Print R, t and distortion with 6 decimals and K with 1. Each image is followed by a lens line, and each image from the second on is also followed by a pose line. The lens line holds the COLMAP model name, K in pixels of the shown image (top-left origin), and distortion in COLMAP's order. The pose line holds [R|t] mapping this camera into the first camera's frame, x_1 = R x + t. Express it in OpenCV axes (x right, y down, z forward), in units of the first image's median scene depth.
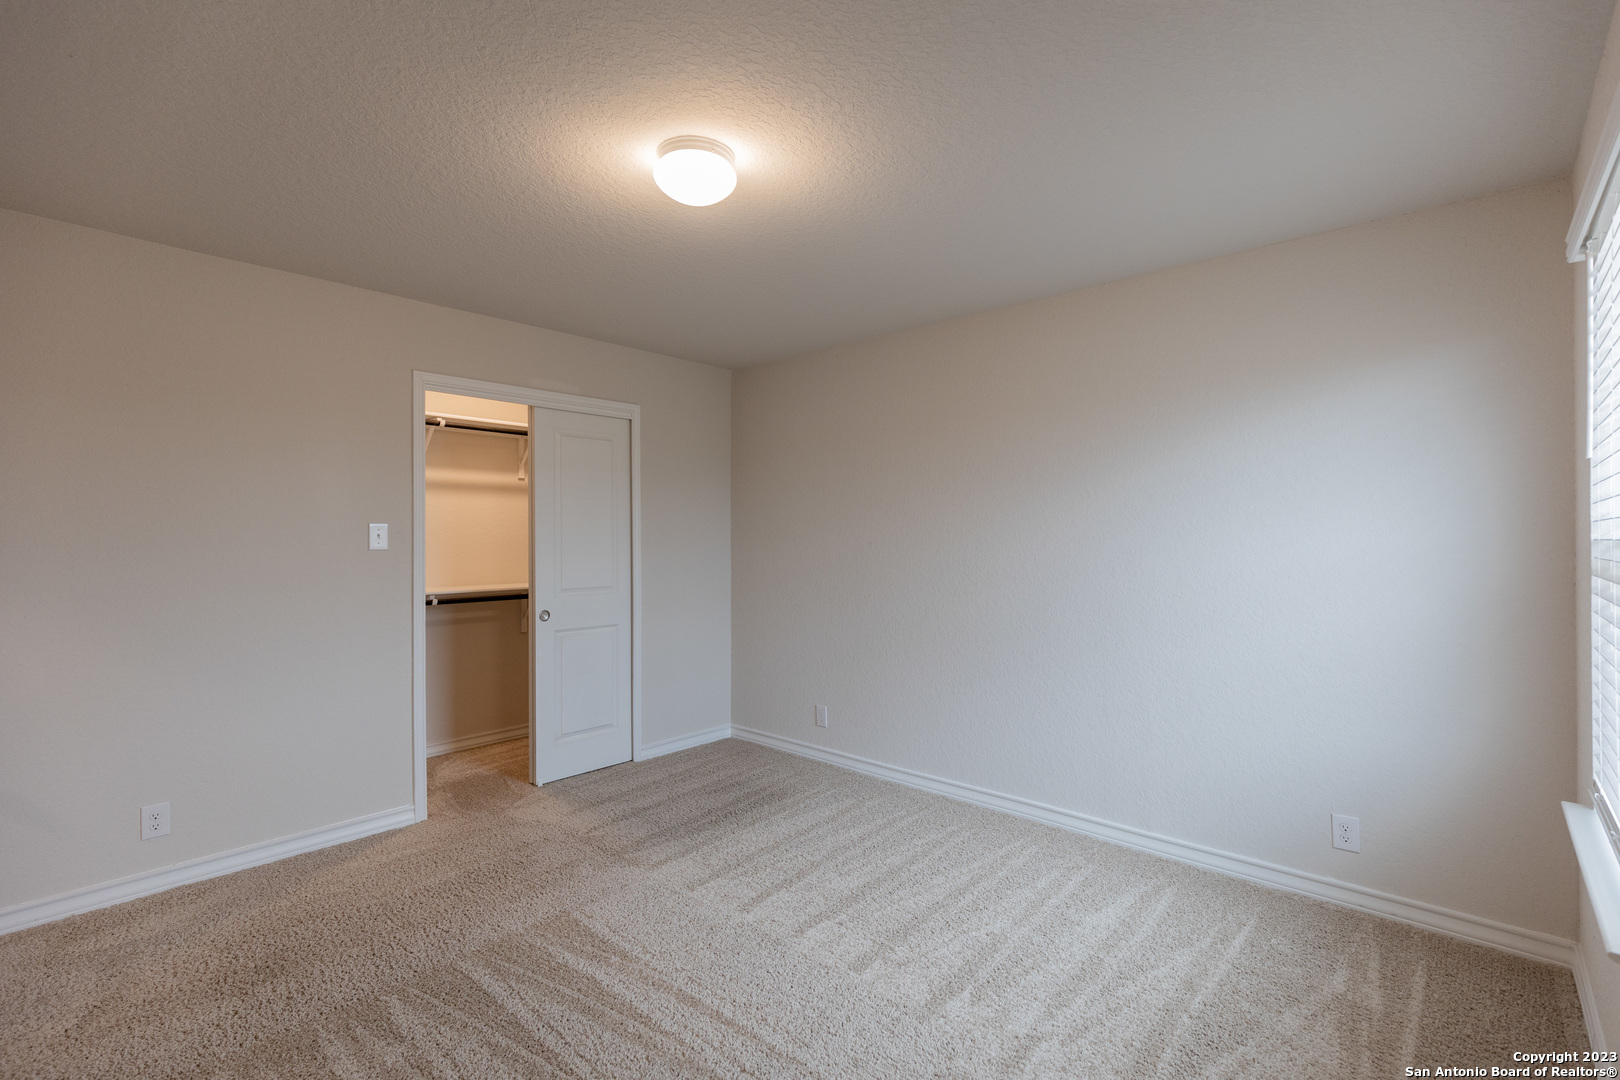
lens RADIAL K [[728.1, 0, 810.0], [0, 728.1, 540.0], [0, 0, 1]] dist [0.000472, 0.000284]
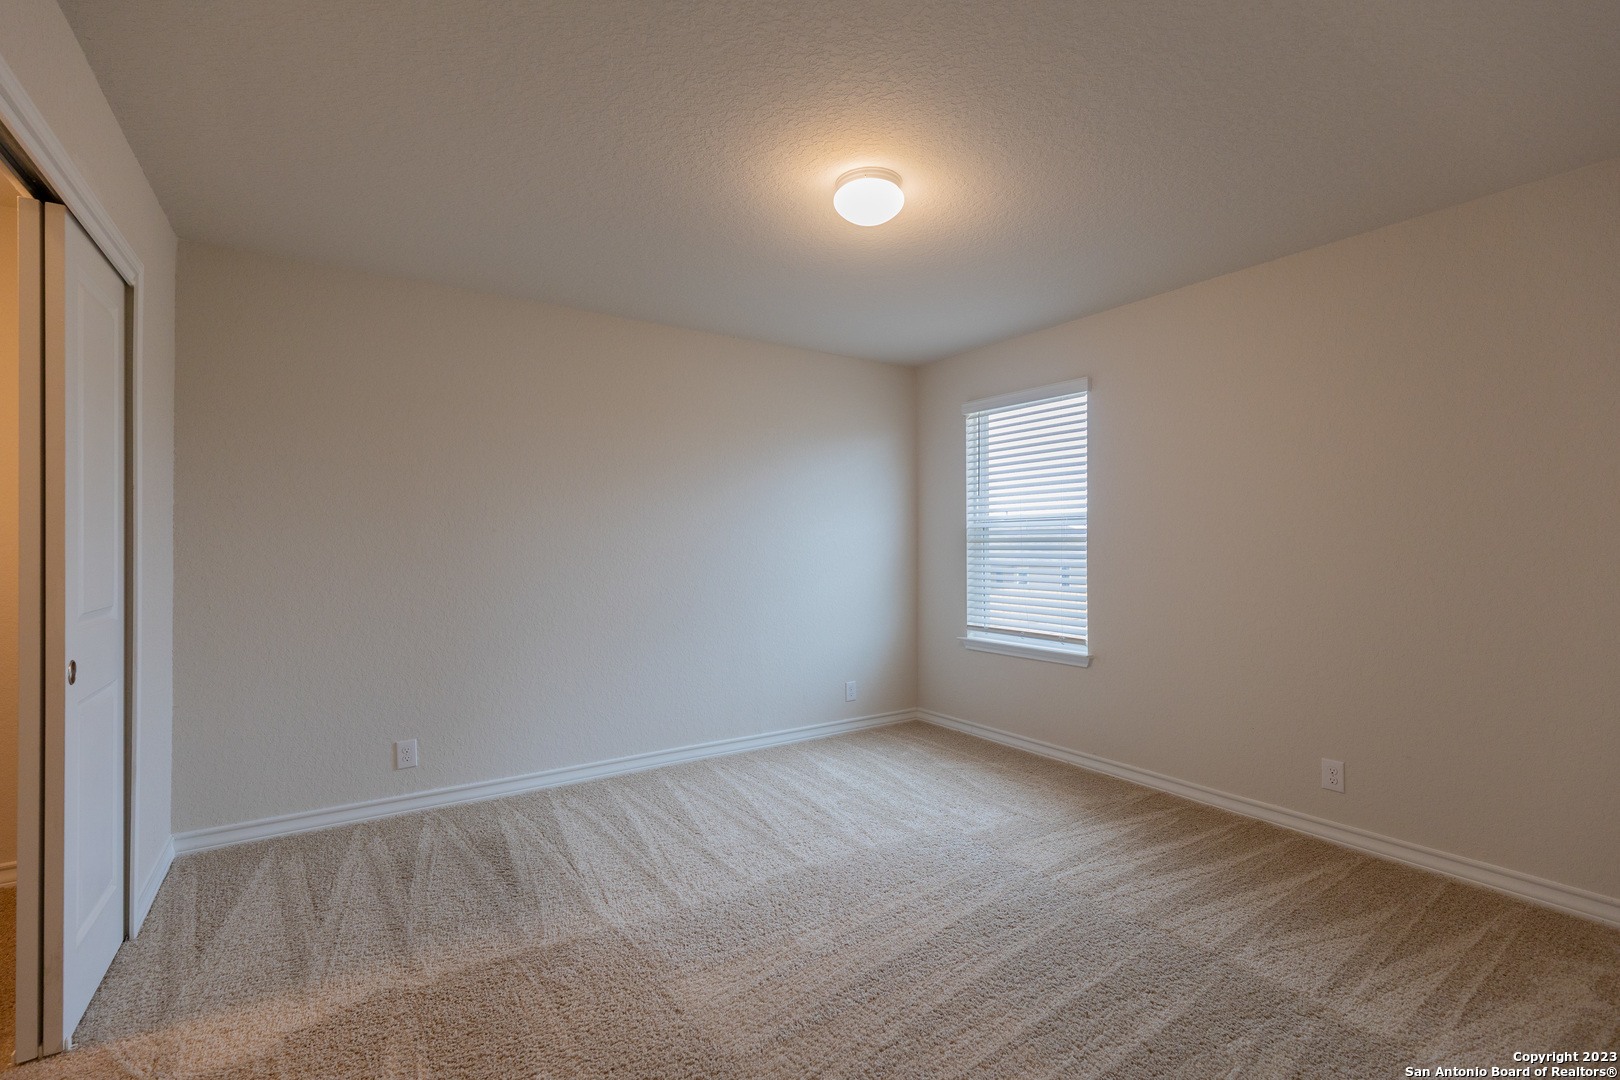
lens RADIAL K [[728.1, 0, 810.0], [0, 728.1, 540.0], [0, 0, 1]] dist [0.000472, 0.000284]
pose [[0.240807, 0.009814, 0.970523, -1.044444], [0.012071, 0.999841, -0.013106, 0.049087], [-0.970498, 0.014871, 0.240650, 0.653545]]
